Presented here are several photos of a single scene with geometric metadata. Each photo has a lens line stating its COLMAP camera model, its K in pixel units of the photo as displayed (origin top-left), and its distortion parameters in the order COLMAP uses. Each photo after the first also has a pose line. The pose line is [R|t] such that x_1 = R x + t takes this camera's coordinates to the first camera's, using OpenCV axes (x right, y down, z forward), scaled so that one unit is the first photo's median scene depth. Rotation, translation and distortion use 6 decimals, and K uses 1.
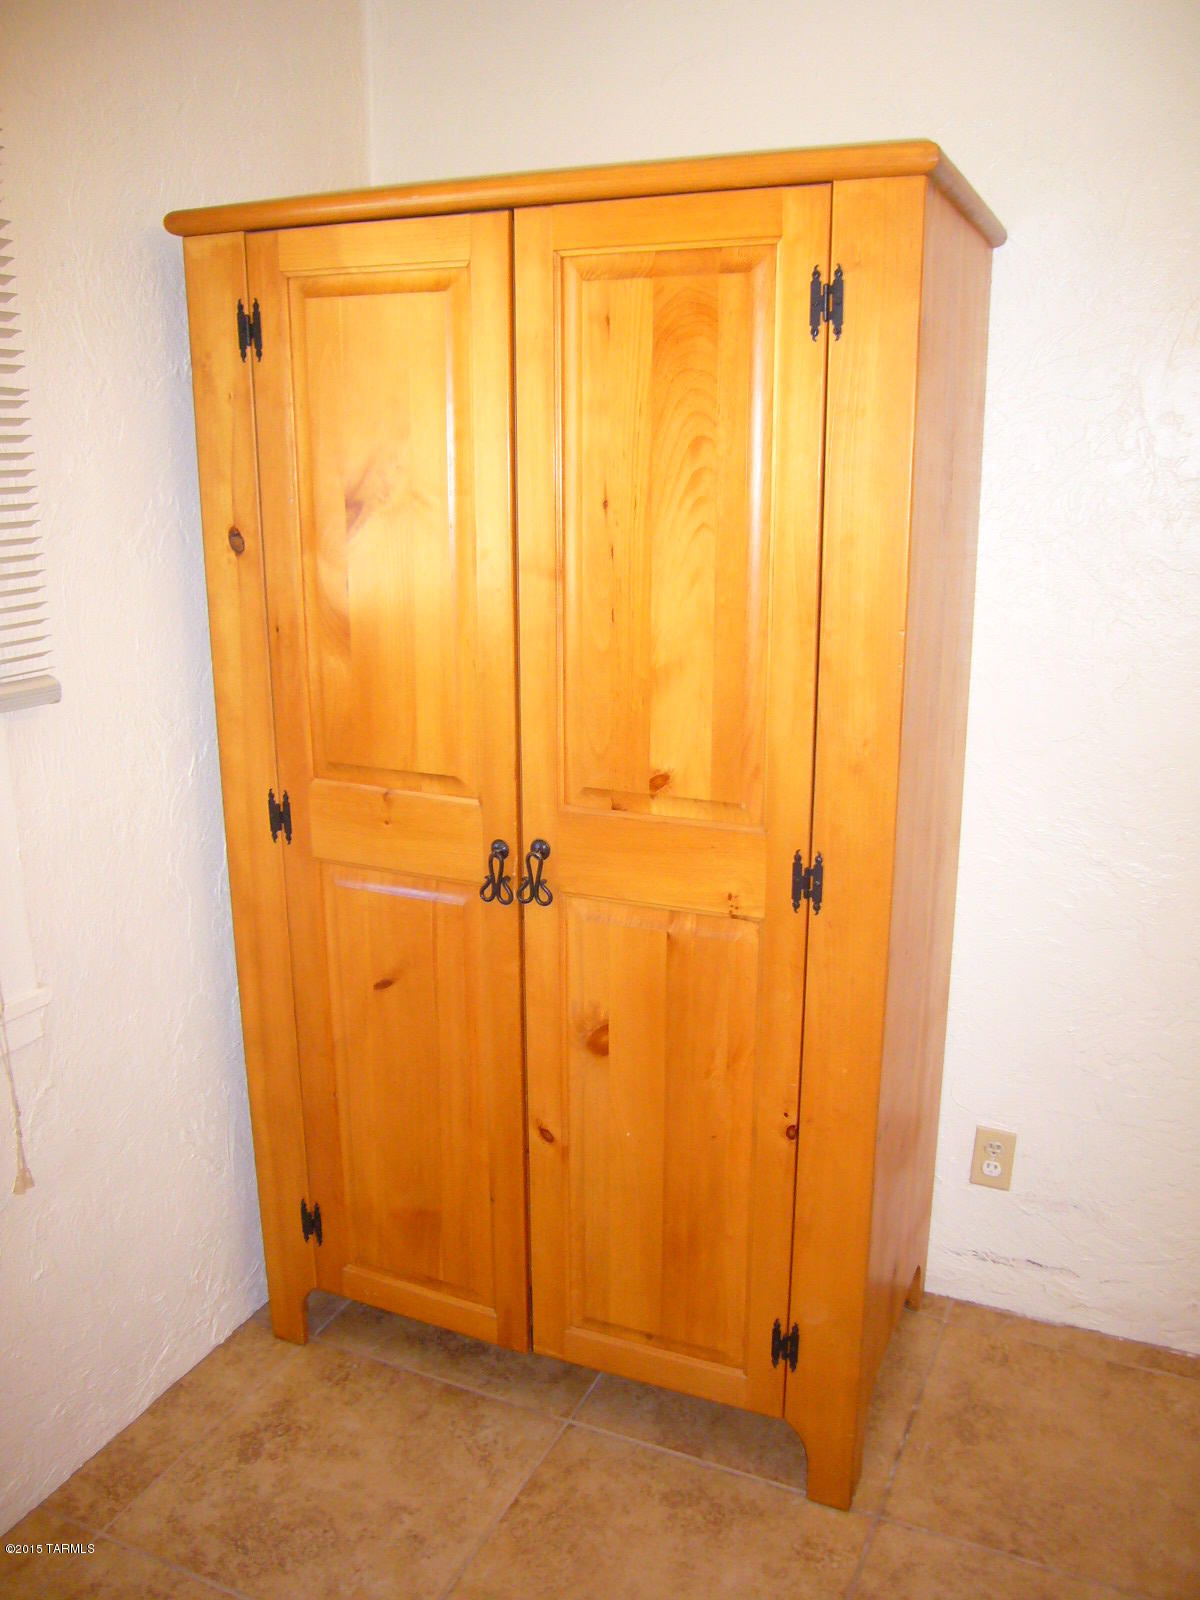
lens RADIAL K [[1341.9, 0, 598.0], [0, 1341.9, 809.1], [0, 0, 1]] dist [-0.044624, 0.005767]
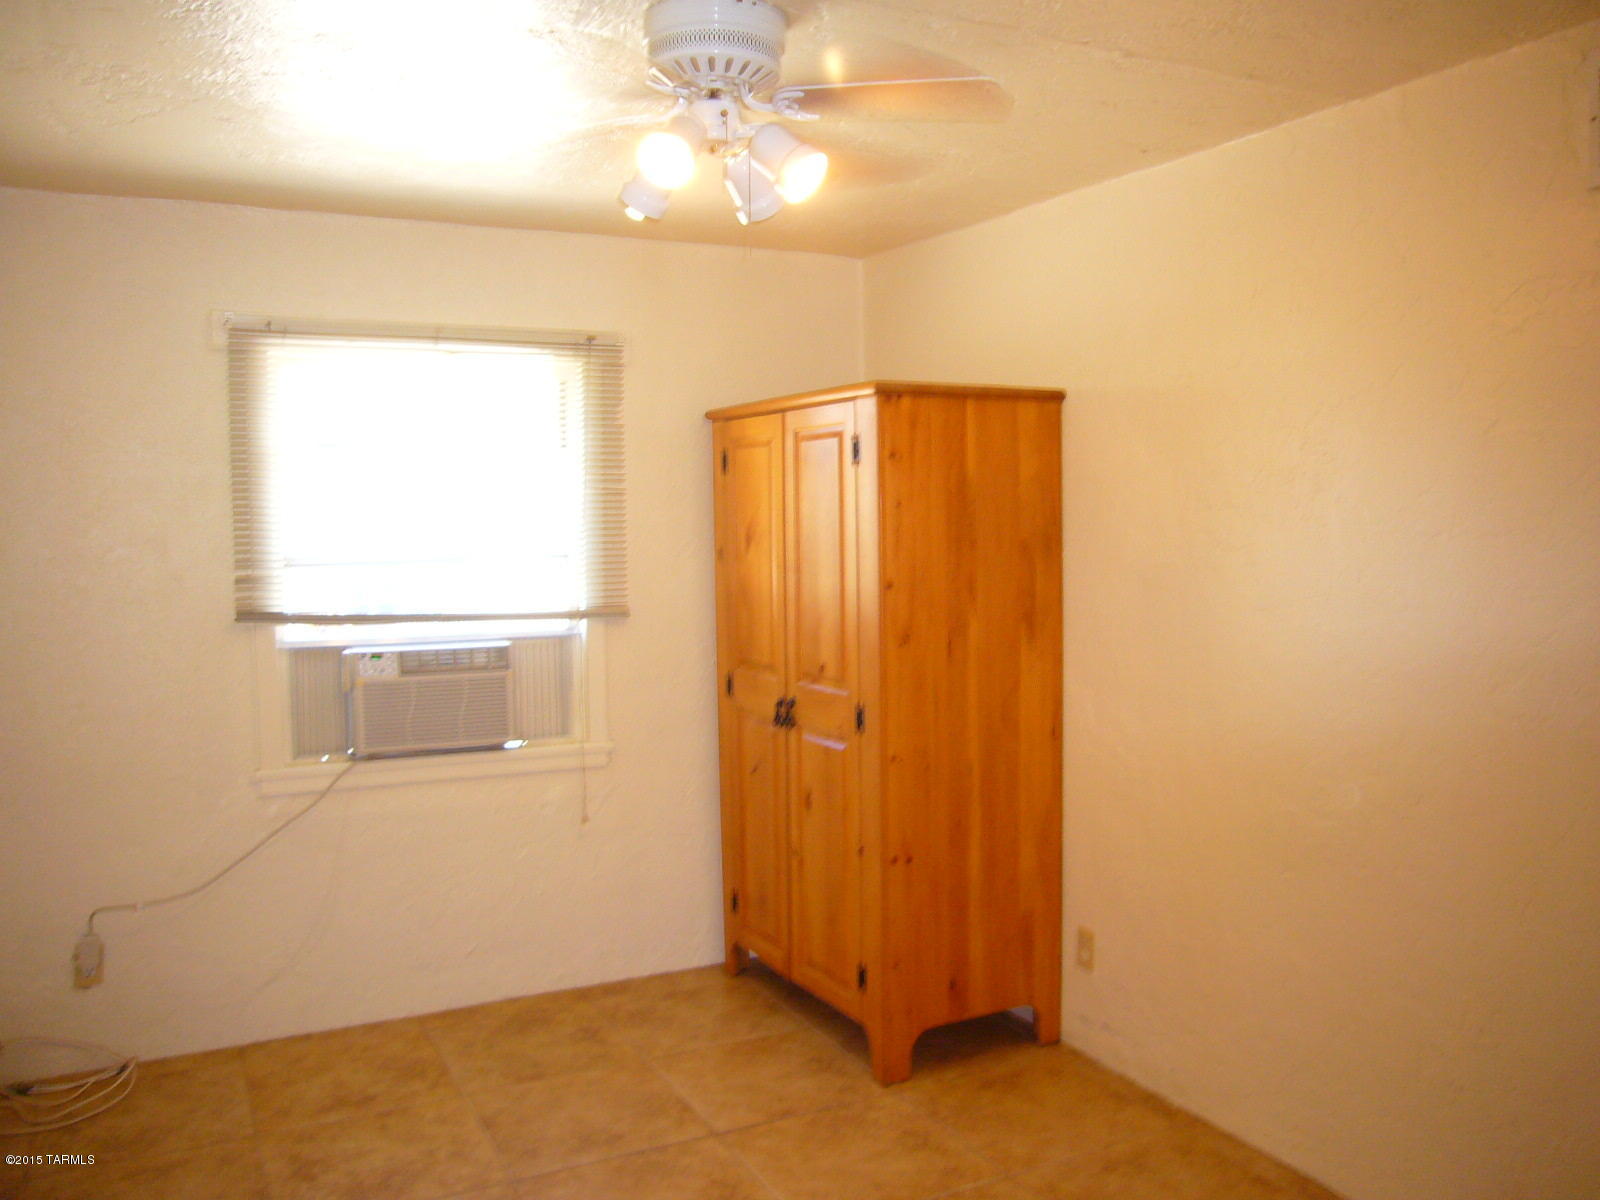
lens RADIAL K [[1341.9, 0, 801.2], [0, 1341.9, 596.0], [0, 0, 1]] dist [-0.044624, 0.005767]
pose [[0.779346, 0.029027, -0.625922, 1.232008], [-0.150712, 0.978284, -0.142287, 0.159975], [0.608199, 0.205225, 0.766796, -0.595788]]
